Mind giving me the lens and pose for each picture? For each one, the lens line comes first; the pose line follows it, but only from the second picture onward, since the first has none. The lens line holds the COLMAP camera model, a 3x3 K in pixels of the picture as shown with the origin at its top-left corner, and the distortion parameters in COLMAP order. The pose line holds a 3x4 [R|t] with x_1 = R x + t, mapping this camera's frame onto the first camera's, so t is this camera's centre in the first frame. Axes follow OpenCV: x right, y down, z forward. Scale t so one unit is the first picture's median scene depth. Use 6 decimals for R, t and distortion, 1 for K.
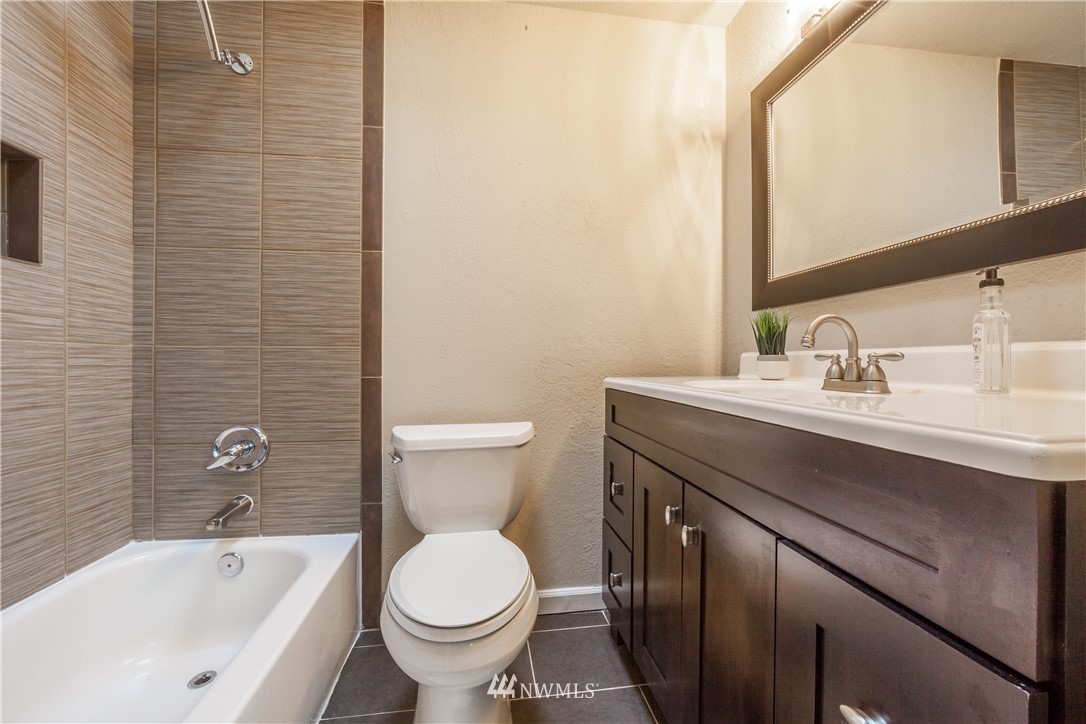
lens RADIAL K [[436.7, 0, 540.8], [0, 436.7, 361.5], [0, 0, 1]] dist [-0.010440, 0.000957]
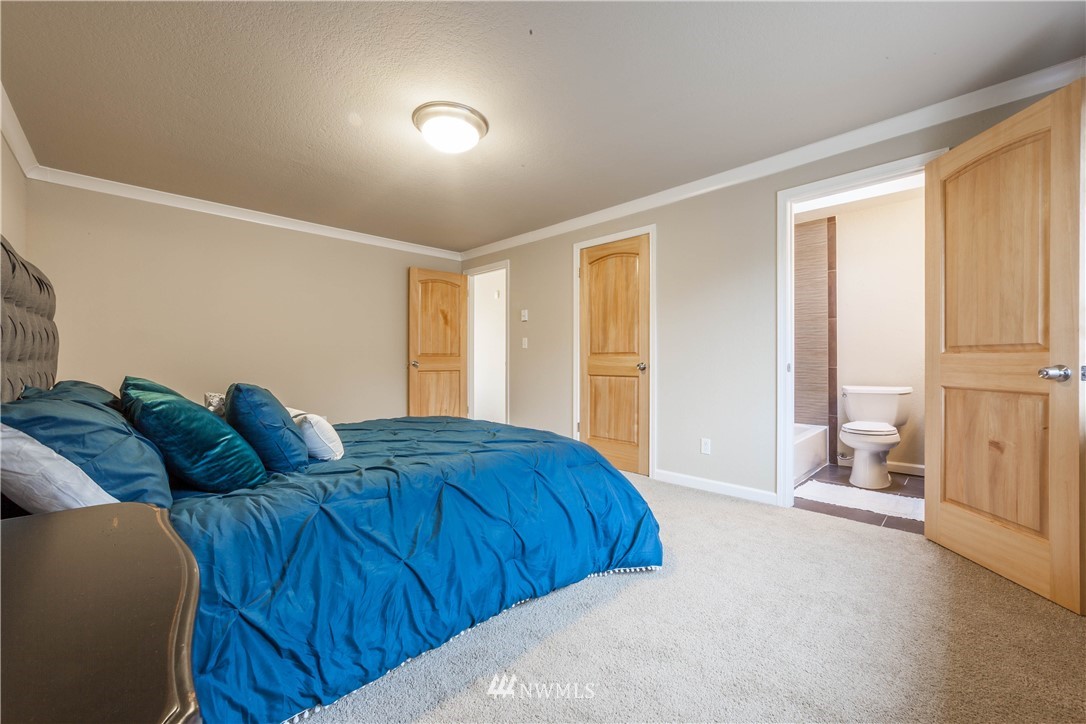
lens RADIAL K [[436.7, 0, 538.7], [0, 436.7, 364.4], [0, 0, 1]] dist [-0.010440, 0.000957]
pose [[0.601624, -0.004924, -0.798764, 0.634926], [0.007695, 0.999970, -0.000369, 0.007563], [0.798742, -0.005925, 0.601645, -1.982095]]
